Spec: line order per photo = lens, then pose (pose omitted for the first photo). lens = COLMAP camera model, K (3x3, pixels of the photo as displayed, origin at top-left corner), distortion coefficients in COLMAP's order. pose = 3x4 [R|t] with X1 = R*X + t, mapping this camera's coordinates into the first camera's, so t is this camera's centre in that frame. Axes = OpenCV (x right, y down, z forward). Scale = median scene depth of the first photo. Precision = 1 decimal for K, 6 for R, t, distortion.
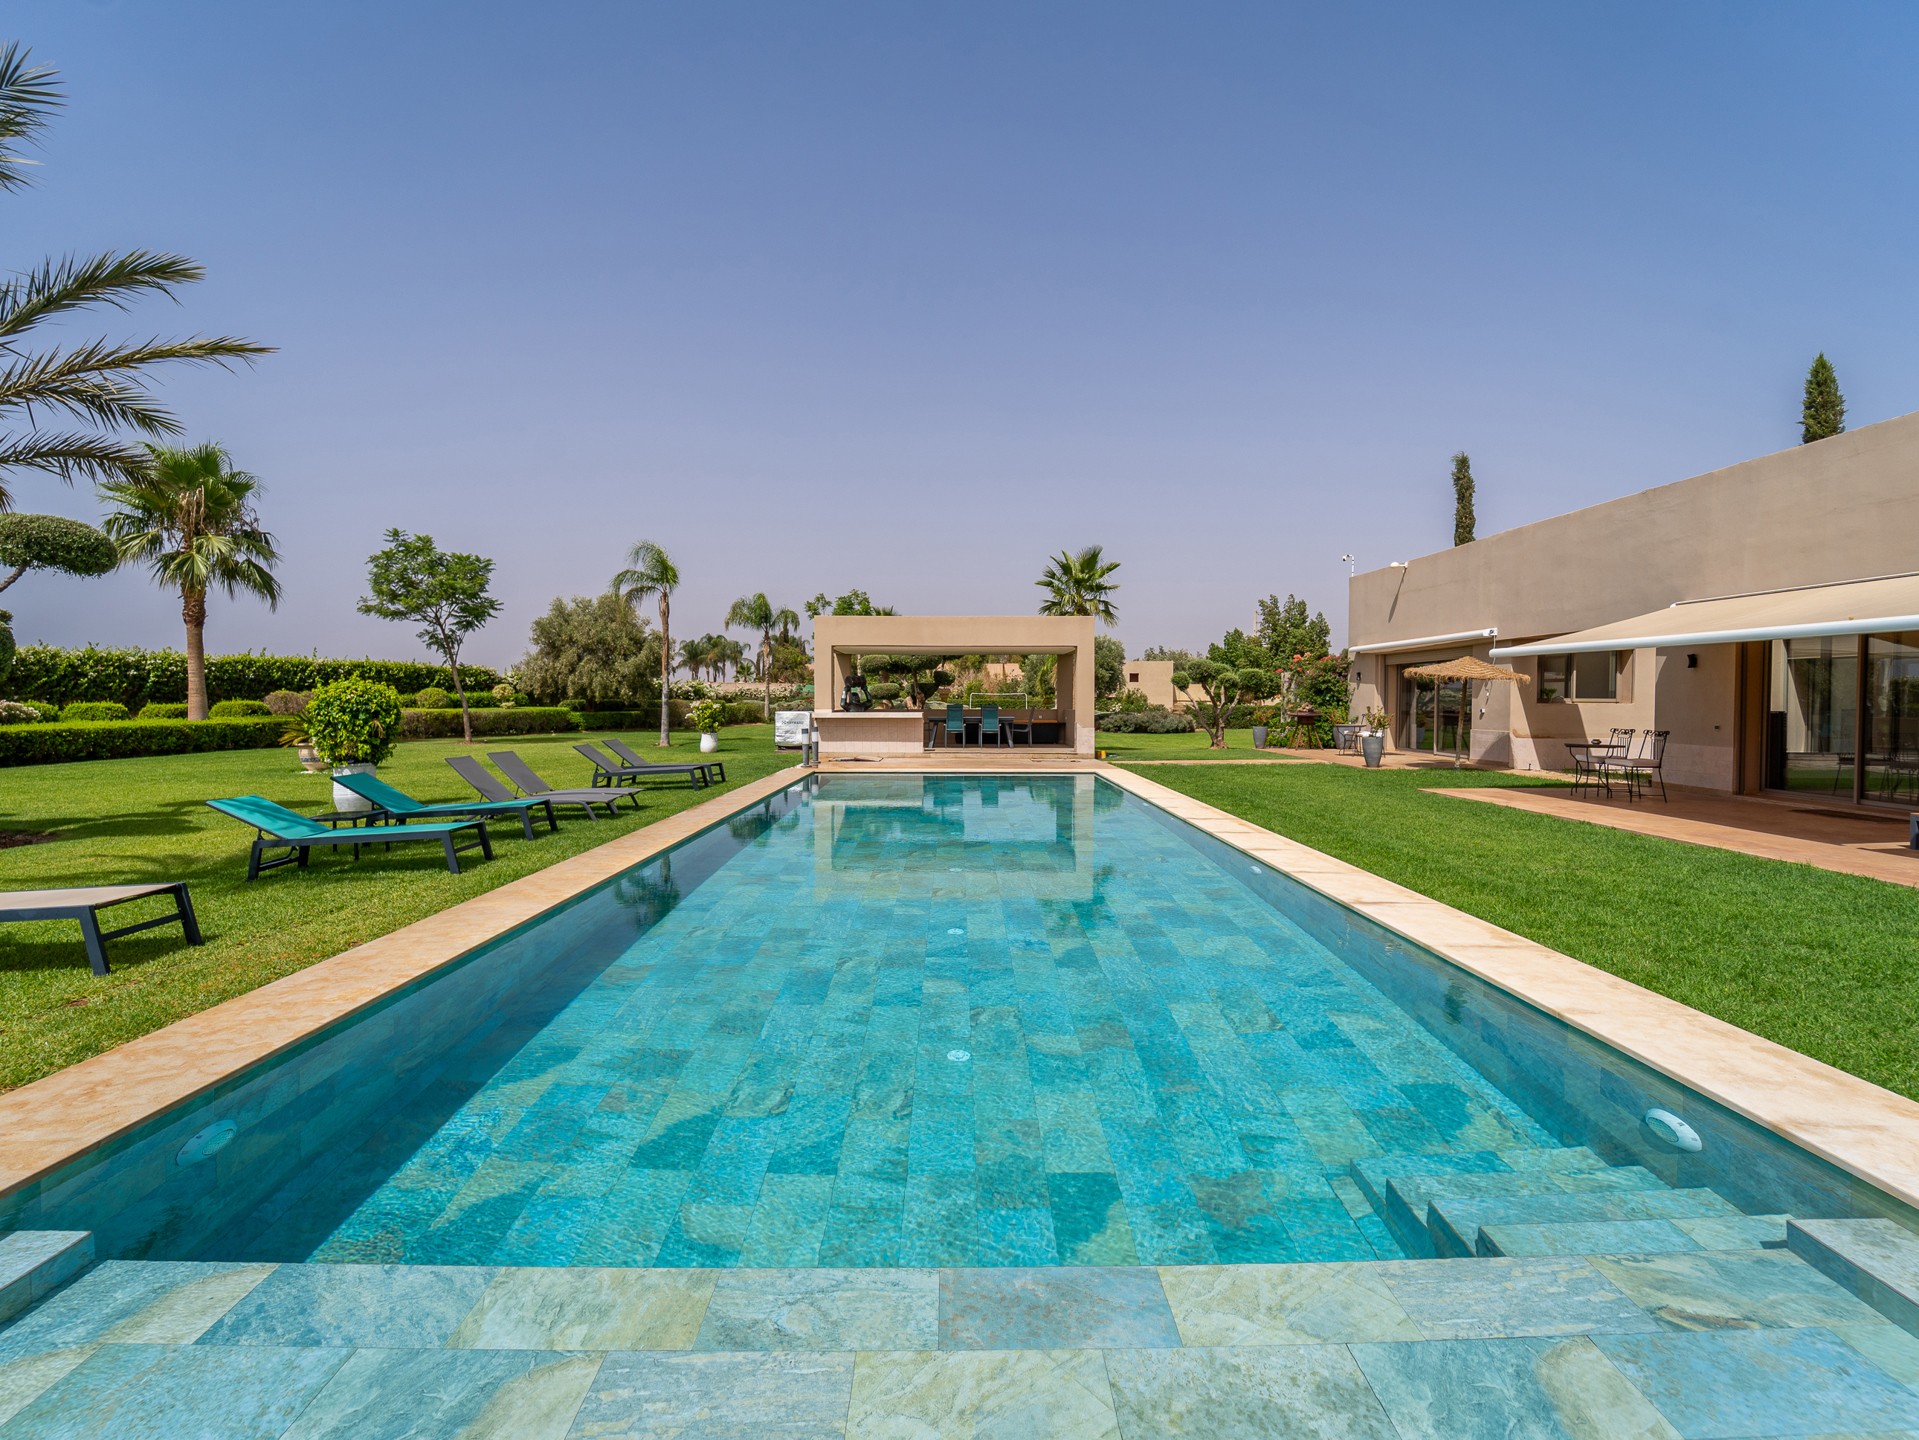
lens RADIAL K [[910.7, 0, 980.1], [0, 910.7, 715.6], [0, 0, 1]] dist [0.048195, 0.000018]
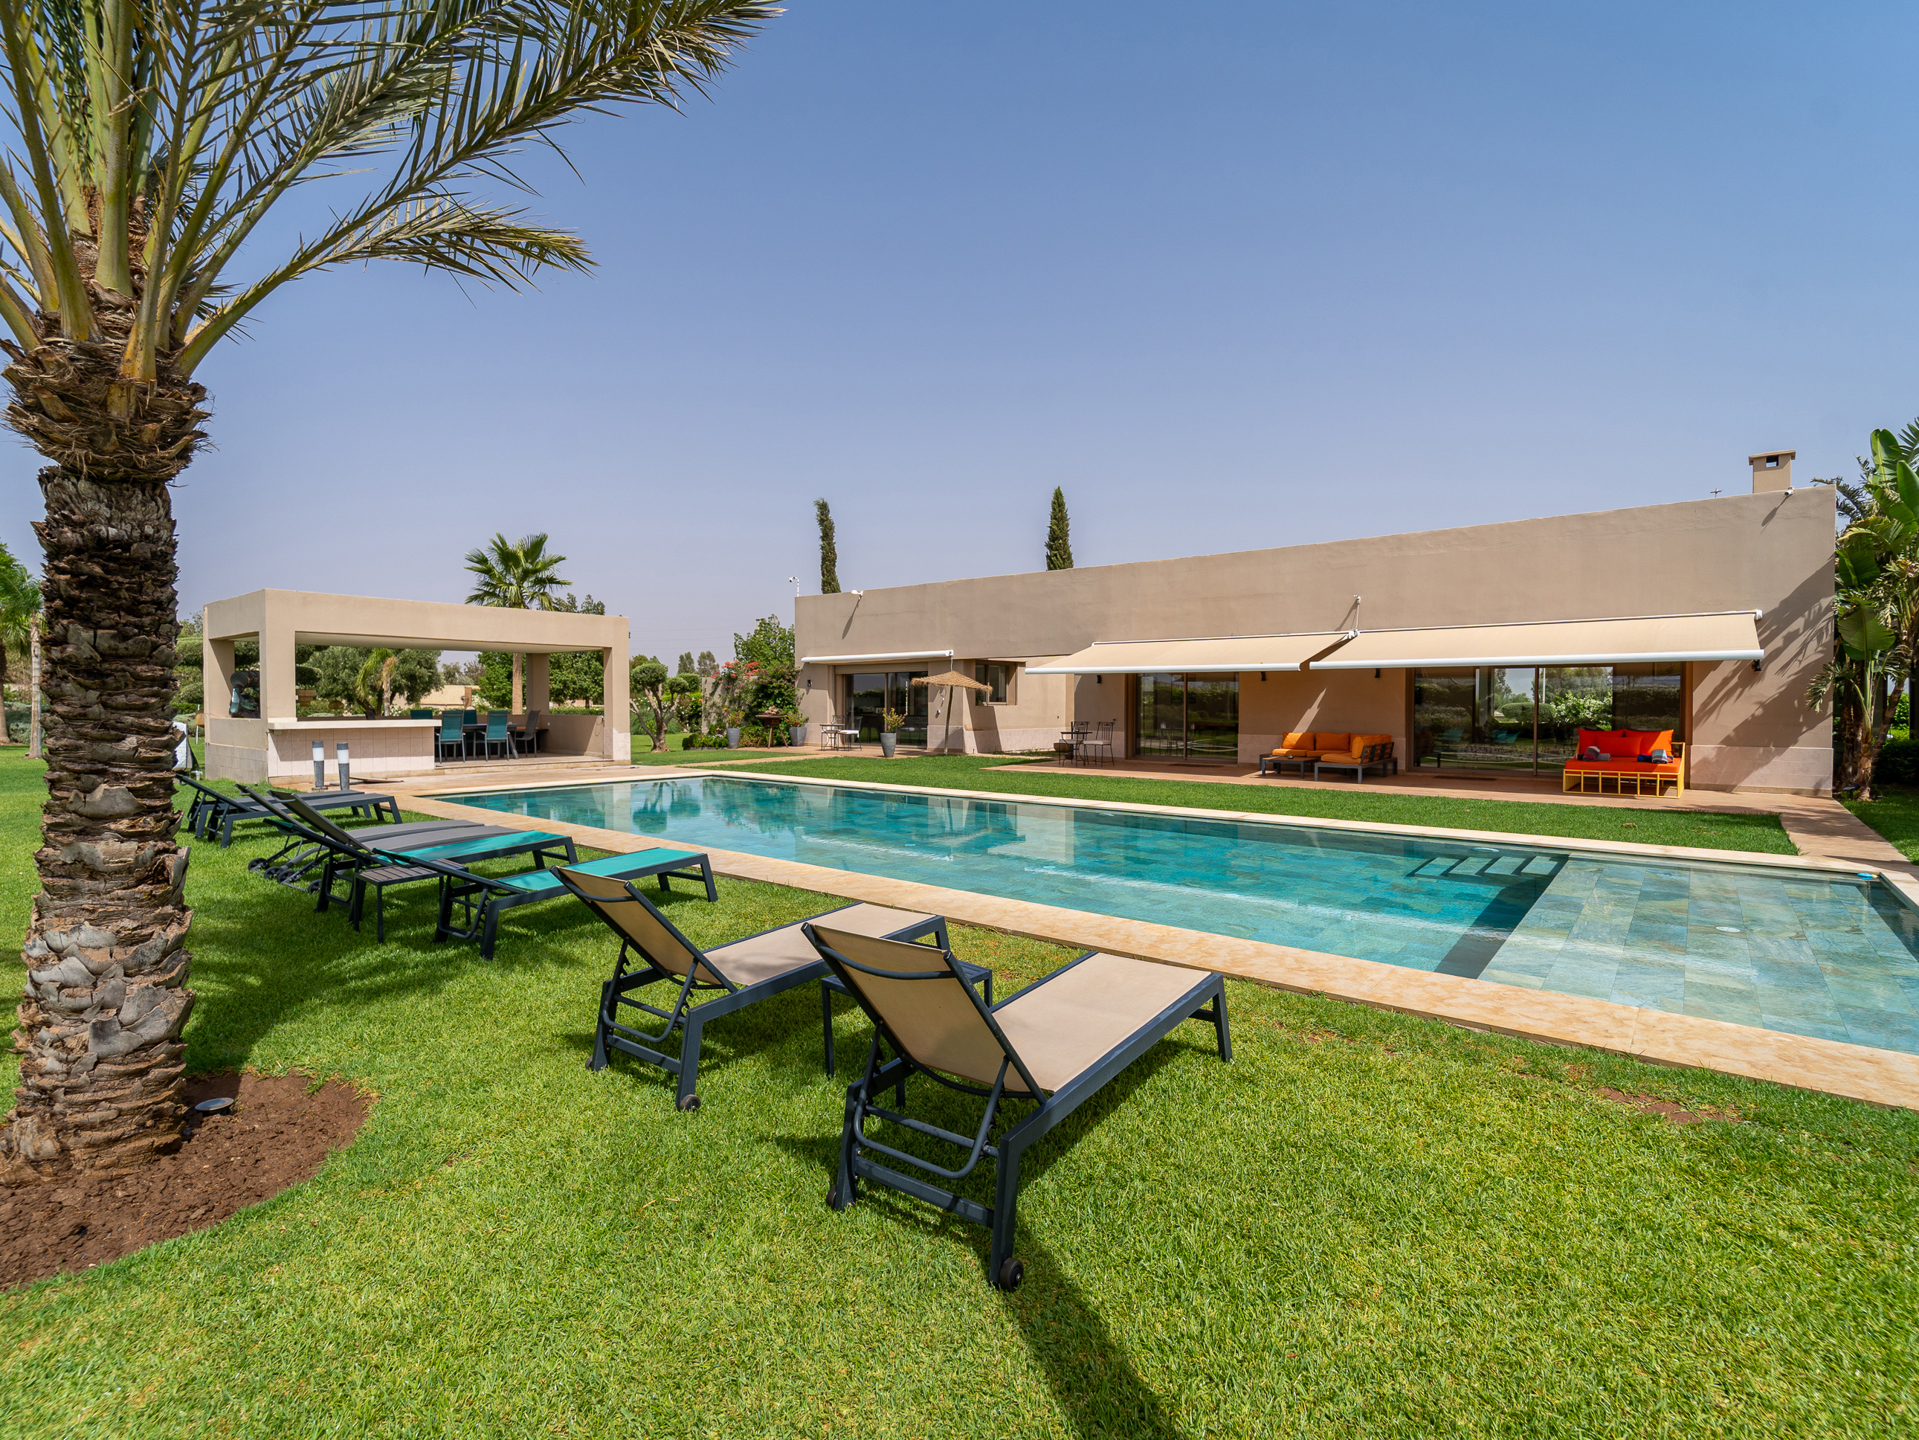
lens RADIAL K [[909.3, 0, 1014.3], [0, 909.3, 723.0], [0, 0, 1]] dist [0.000437, 0.000007]
pose [[0.630622, -0.018039, 0.775881, -0.363233], [0.014266, 0.999830, 0.011651, -0.002219], [-0.775959, 0.003721, 0.630772, 0.081349]]
